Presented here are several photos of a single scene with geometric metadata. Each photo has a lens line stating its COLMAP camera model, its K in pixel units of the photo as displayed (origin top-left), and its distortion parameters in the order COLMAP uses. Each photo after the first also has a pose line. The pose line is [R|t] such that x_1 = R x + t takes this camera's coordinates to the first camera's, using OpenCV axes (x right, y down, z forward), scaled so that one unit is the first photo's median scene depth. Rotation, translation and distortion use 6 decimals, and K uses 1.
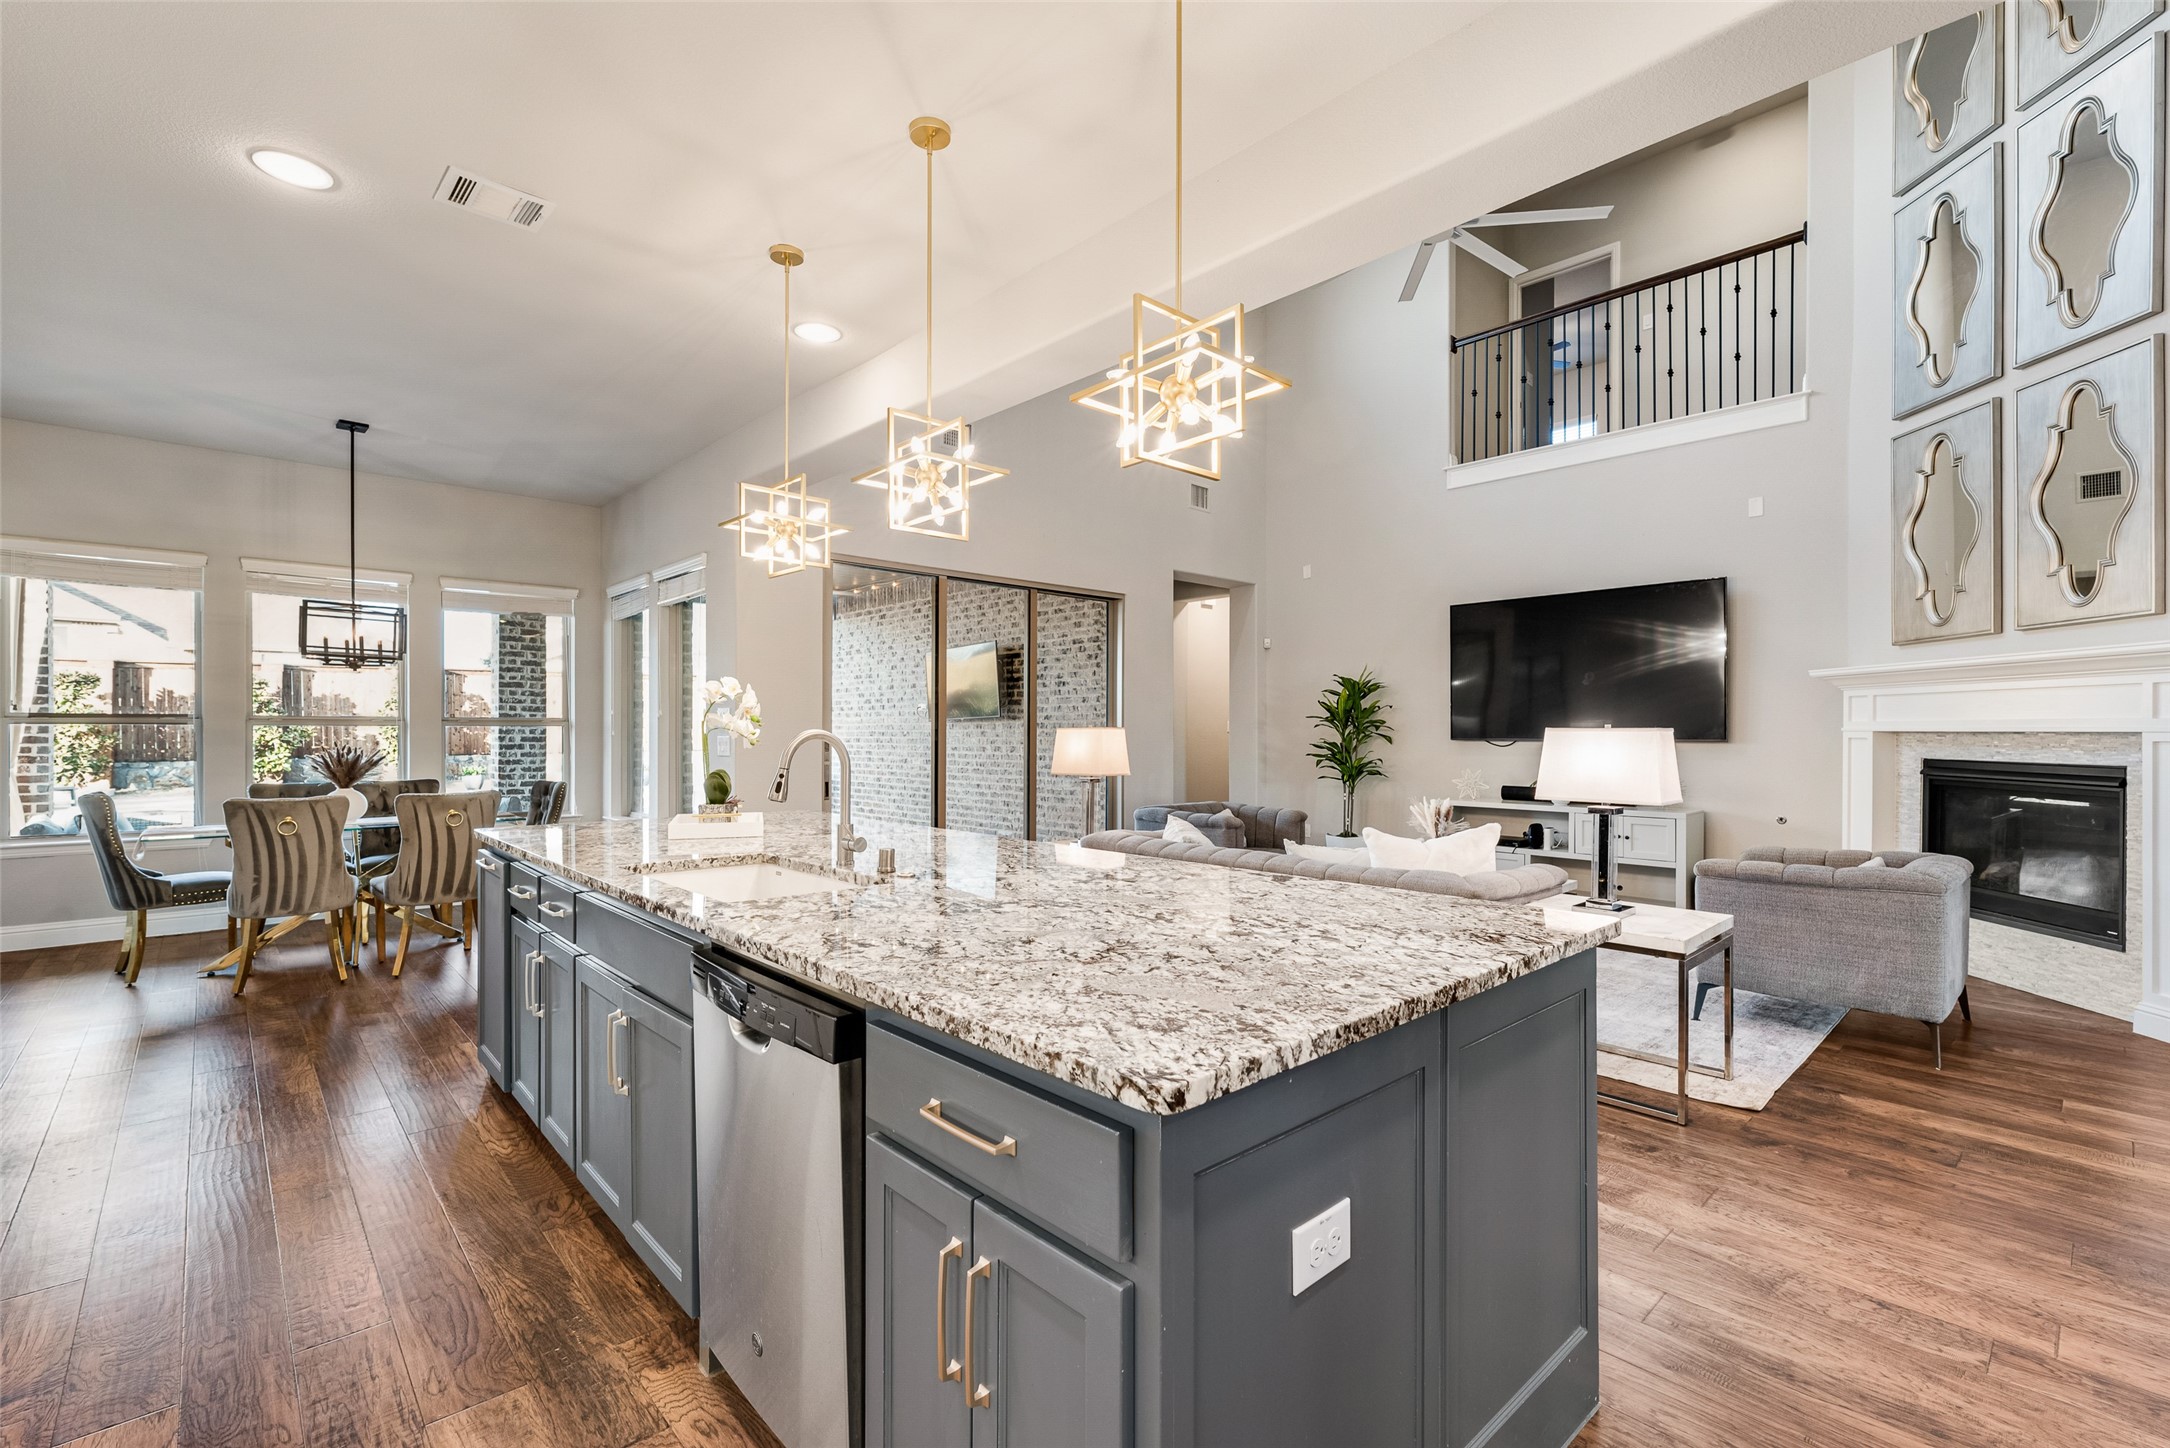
lens RADIAL K [[958.3, 0, 1089.8], [0, 958.3, 735.5], [0, 0, 1]] dist [-0.000652, -0.000040]
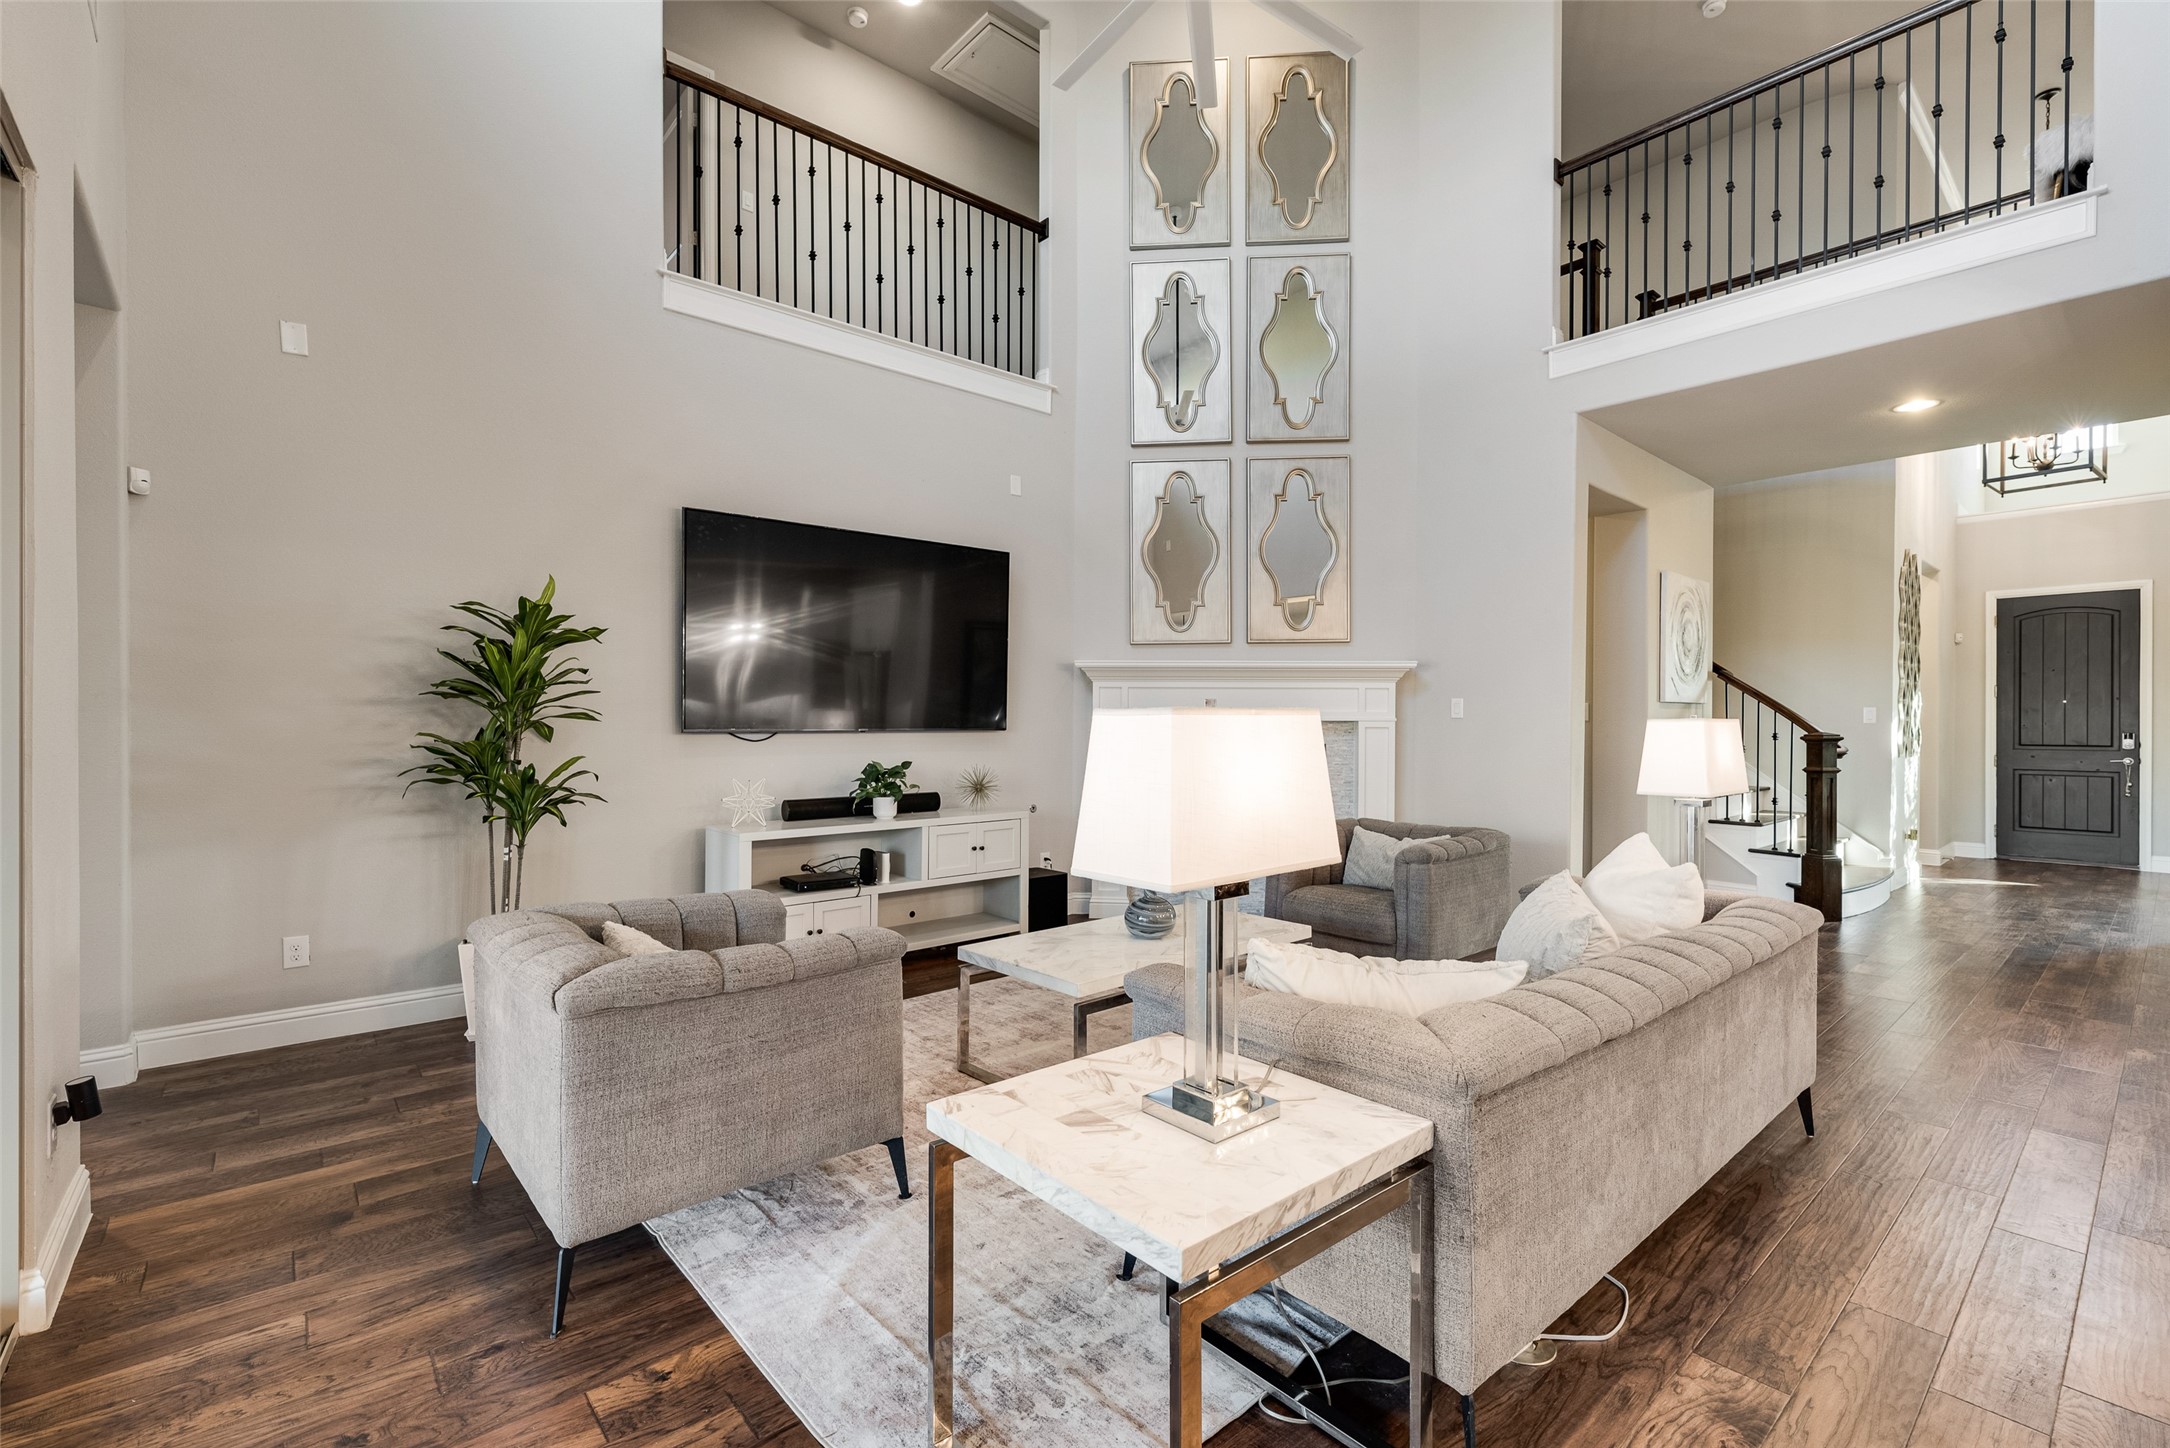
lens RADIAL K [[941.7, 0, 1104.9], [0, 941.7, 719.6], [0, 0, 1]] dist [-0.008636, -0.000092]
pose [[0.033069, 0.001559, 0.999452, -0.261969], [0.000792, 0.999998, -0.001586, -0.002556], [-0.999453, 0.000844, 0.033067, 0.952243]]
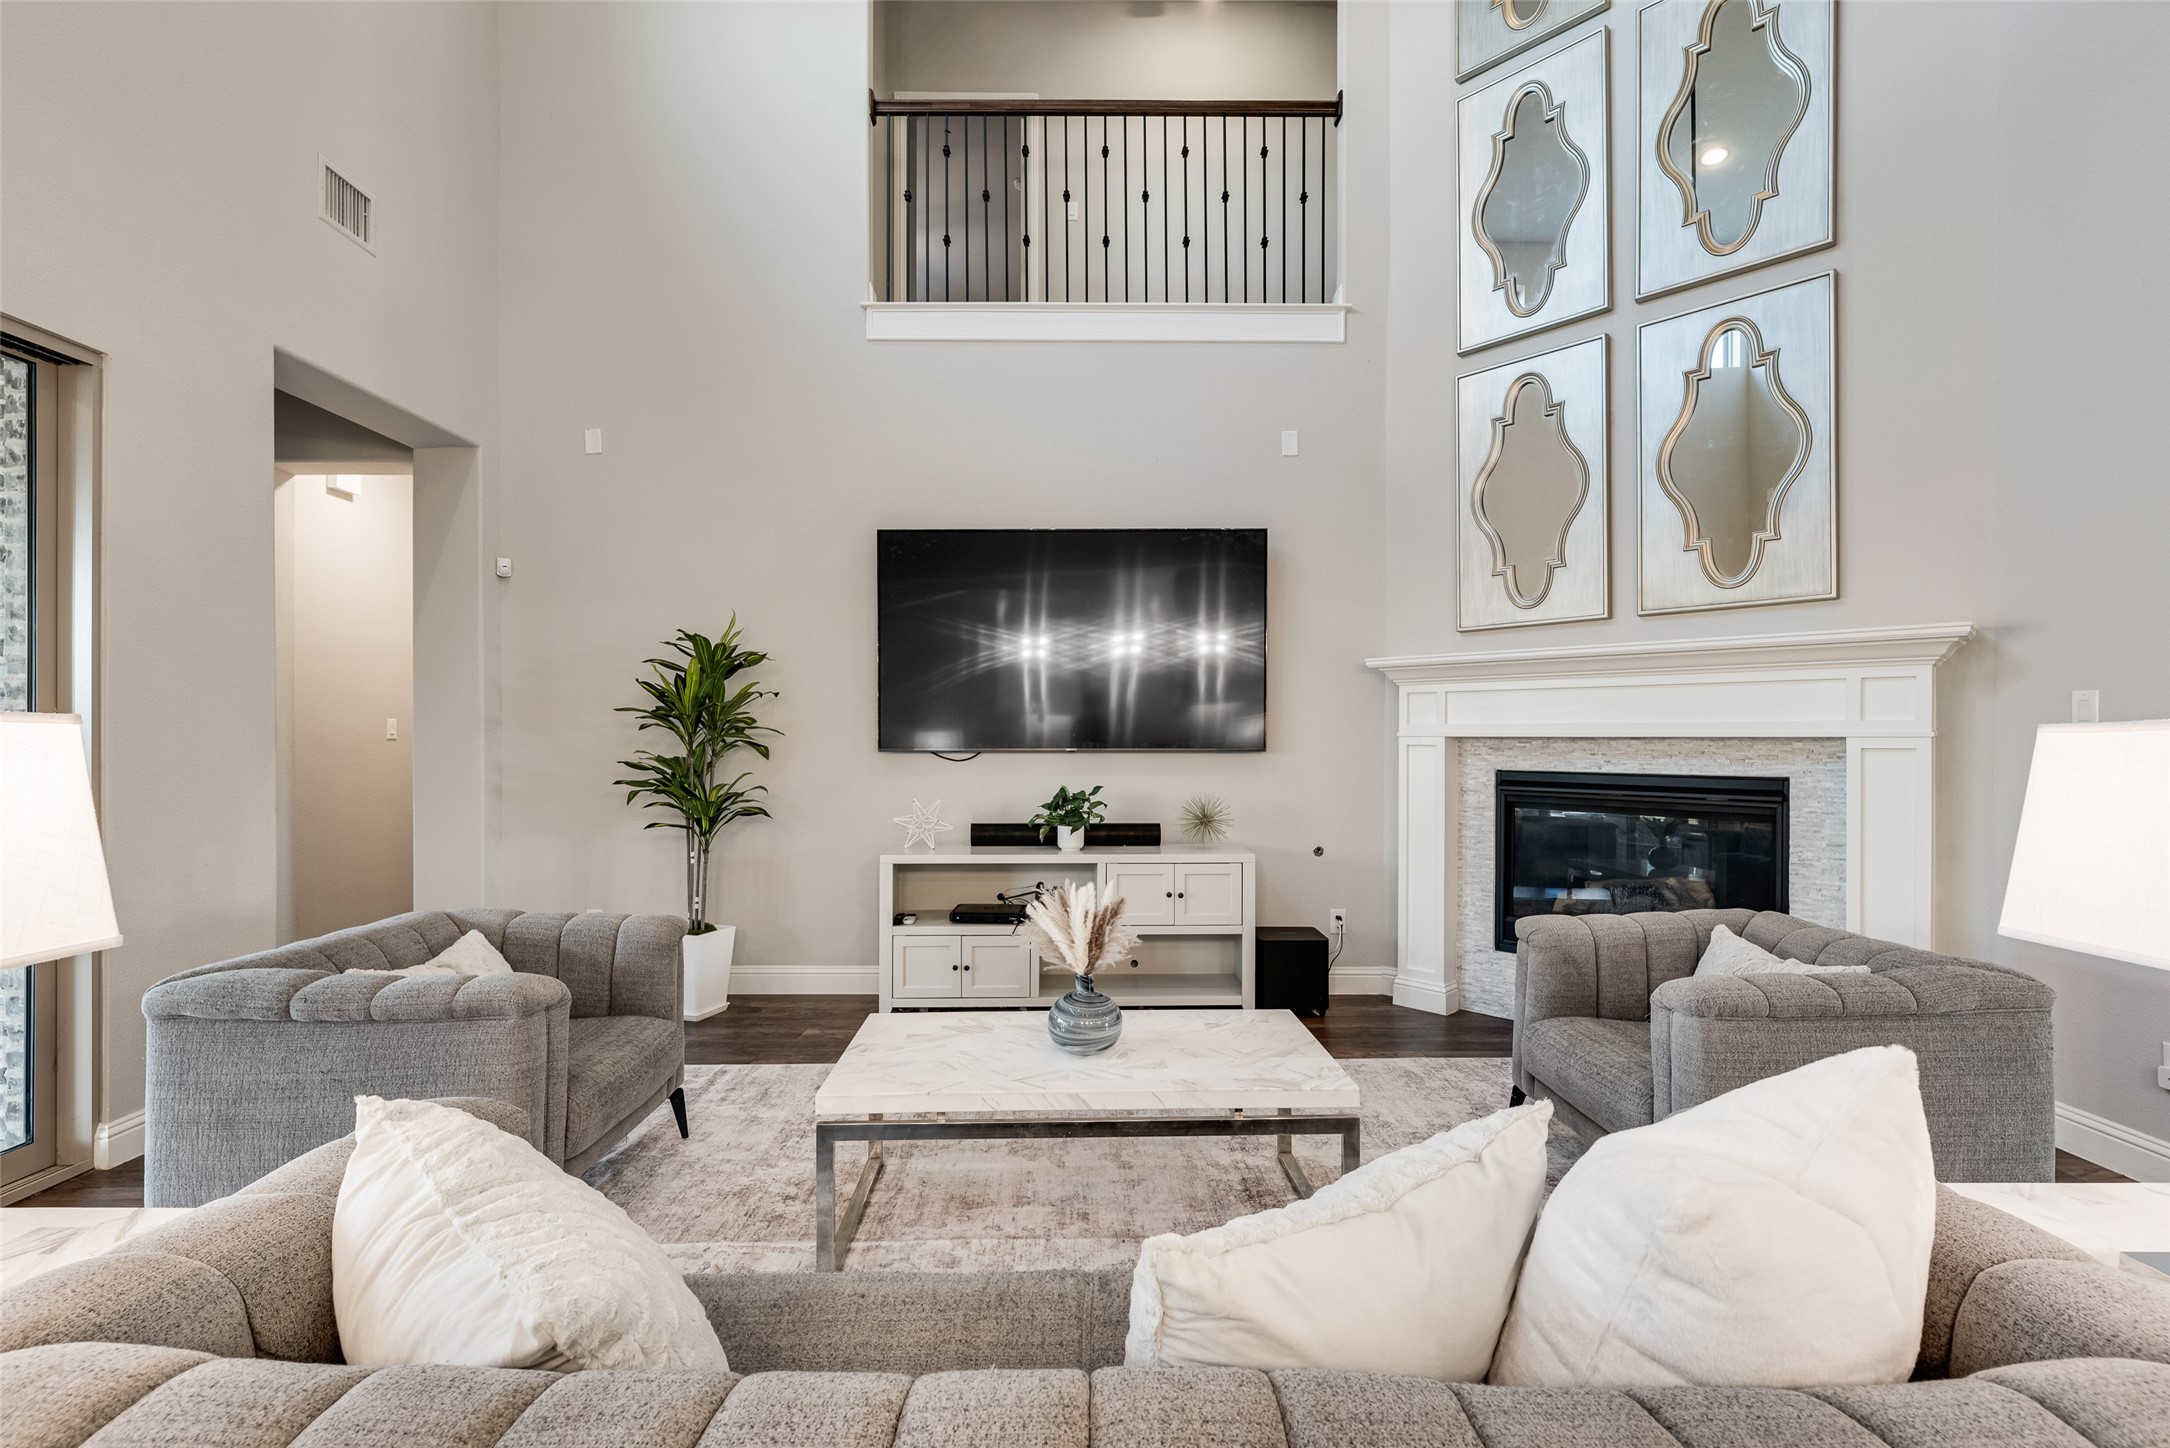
lens RADIAL K [[958.3, 0, 1089.8], [0, 958.3, 735.5], [0, 0, 1]] dist [-0.000652, -0.000040]
pose [[0.675063, 0.002744, 0.737755, 0.027654], [0.003450, 0.999970, -0.006876, -0.000958], [-0.737752, 0.007187, 0.675033, 0.653979]]
